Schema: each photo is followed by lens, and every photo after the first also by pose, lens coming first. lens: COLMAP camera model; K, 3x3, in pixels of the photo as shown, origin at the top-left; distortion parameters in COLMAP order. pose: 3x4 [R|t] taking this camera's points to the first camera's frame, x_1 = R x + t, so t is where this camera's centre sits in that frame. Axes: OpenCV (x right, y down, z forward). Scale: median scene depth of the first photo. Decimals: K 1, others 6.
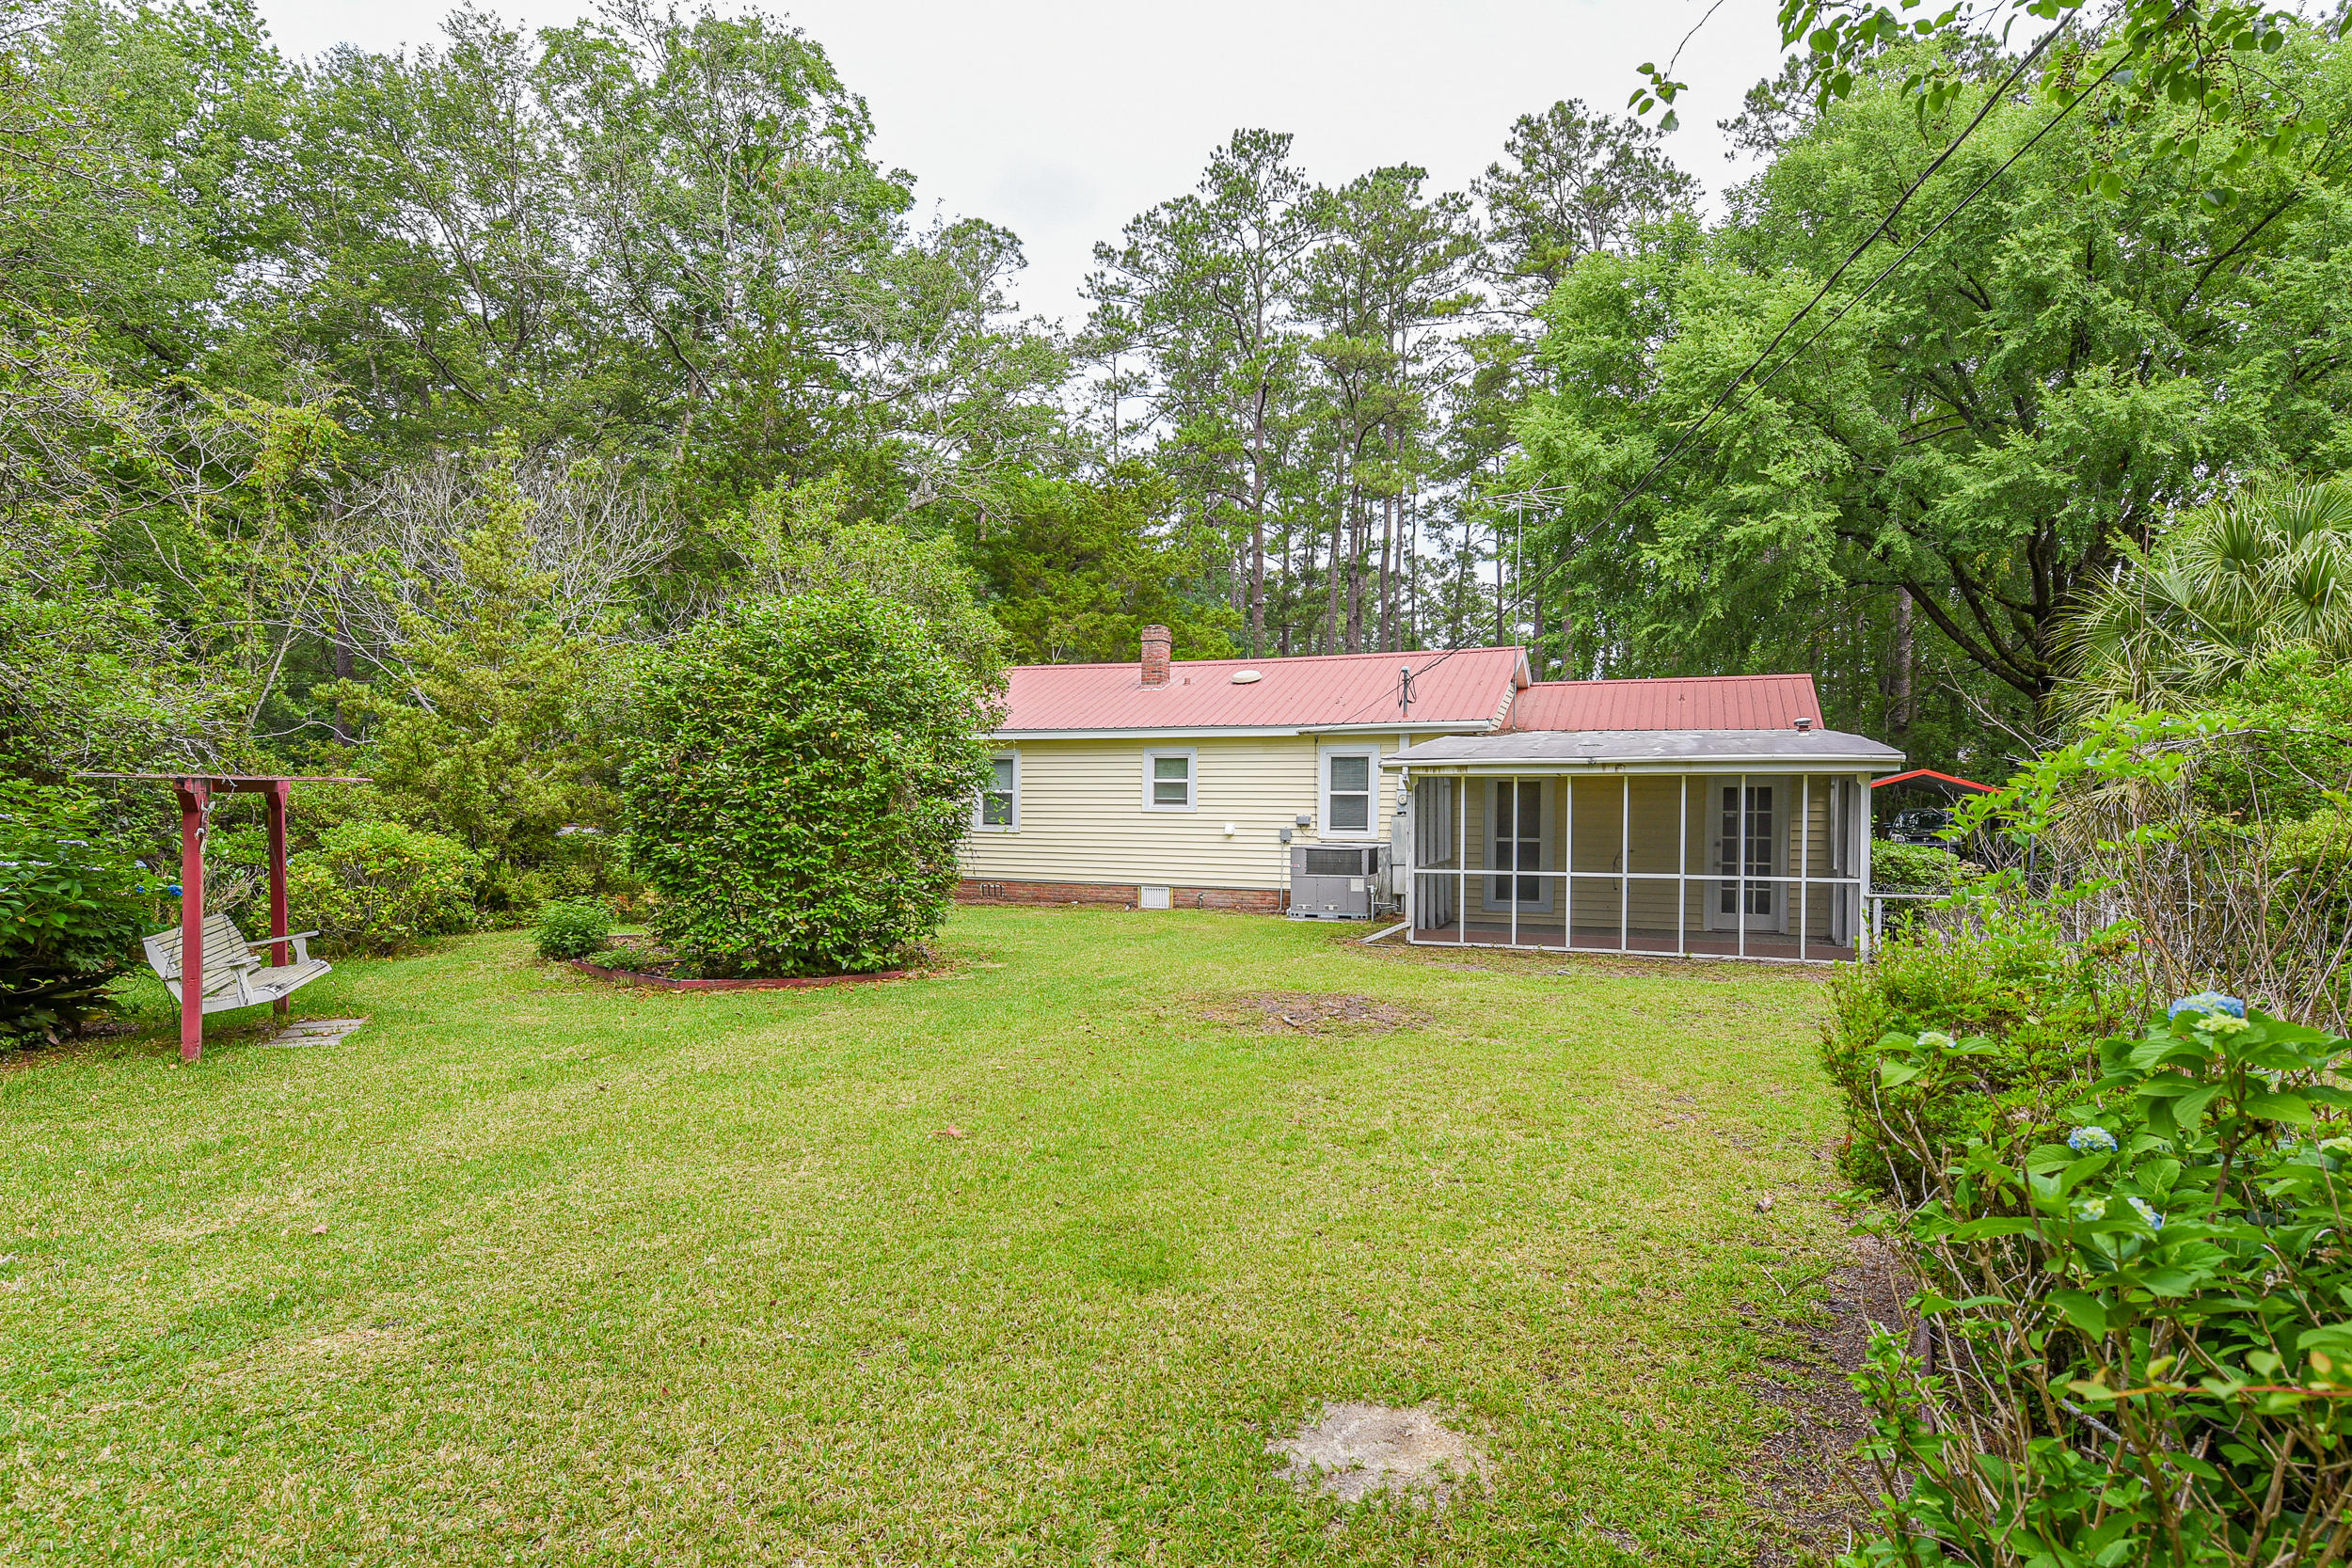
lens RADIAL K [[1228.5, 0, 1176.6], [0, 1228.5, 798.1], [0, 0, 1]] dist [0.000211, 0.000215]
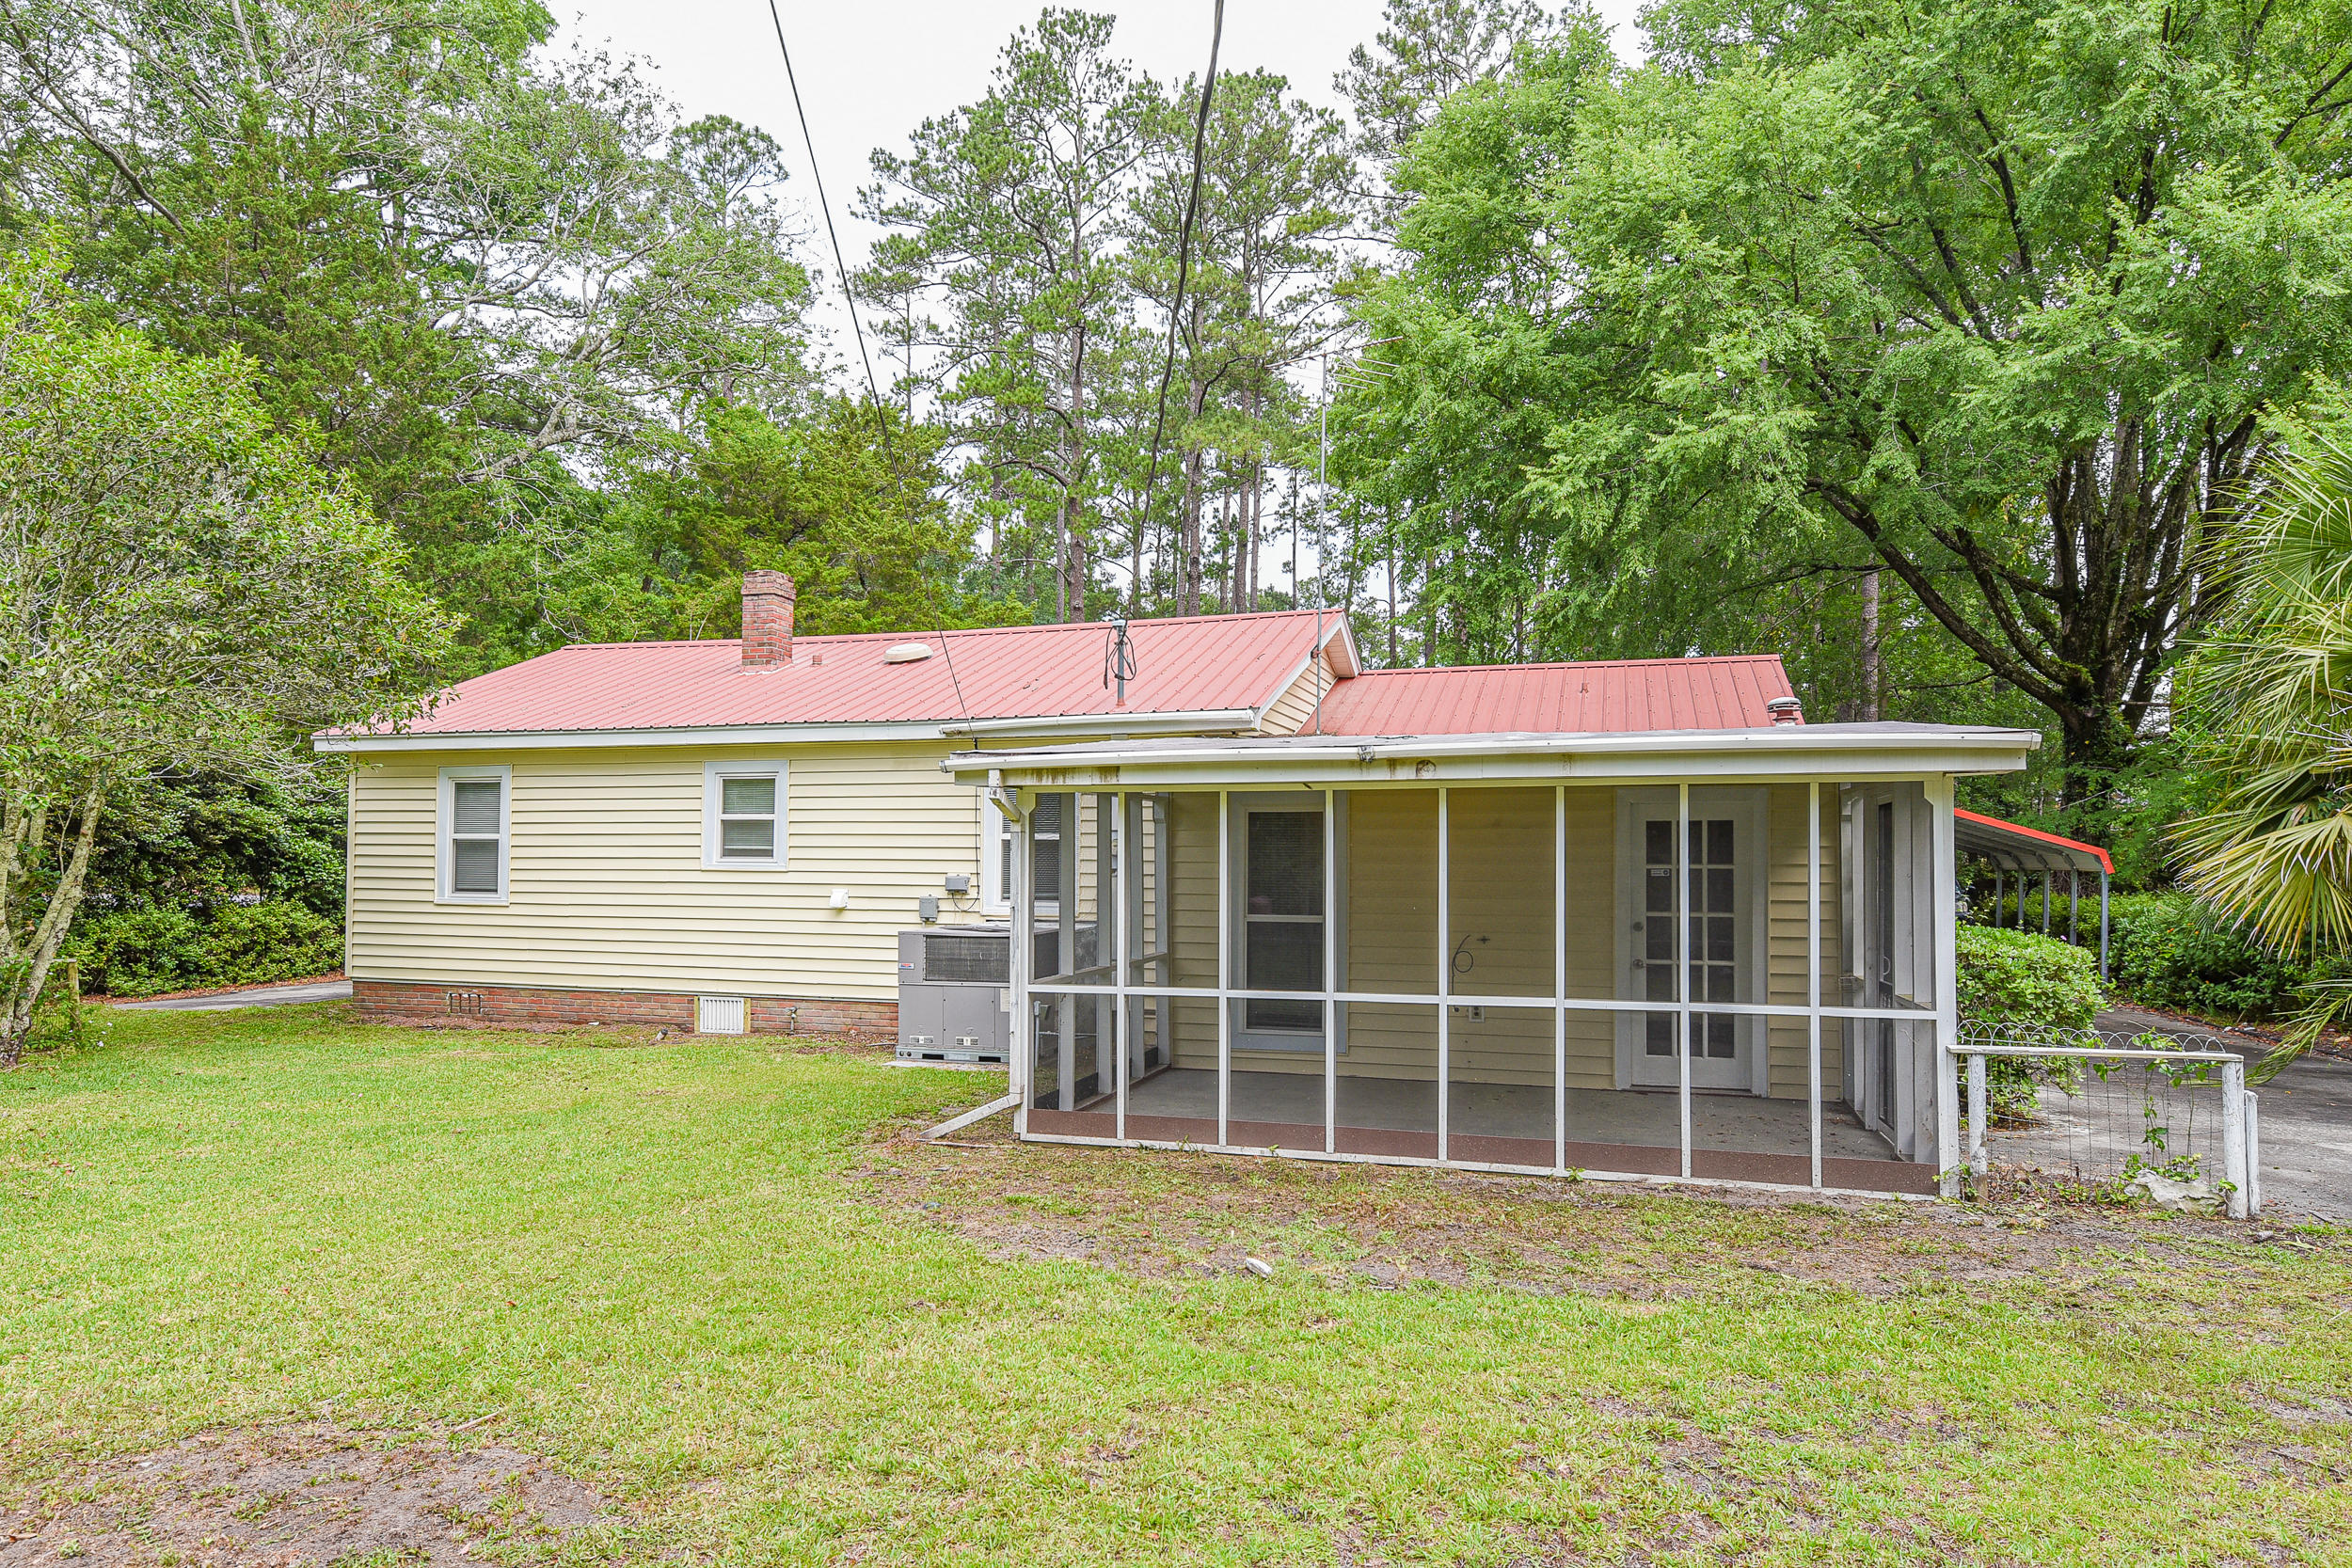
lens RADIAL K [[1386.5, 0, 1176.0], [0, 1386.5, 784.0], [0, 0, 1]] dist [0.011103, -0.001273]
pose [[0.996414, 0.005163, 0.084459, 0.131712], [-0.000555, 0.998514, -0.054495, 0.005782], [-0.084614, 0.054253, 0.994936, 0.287684]]
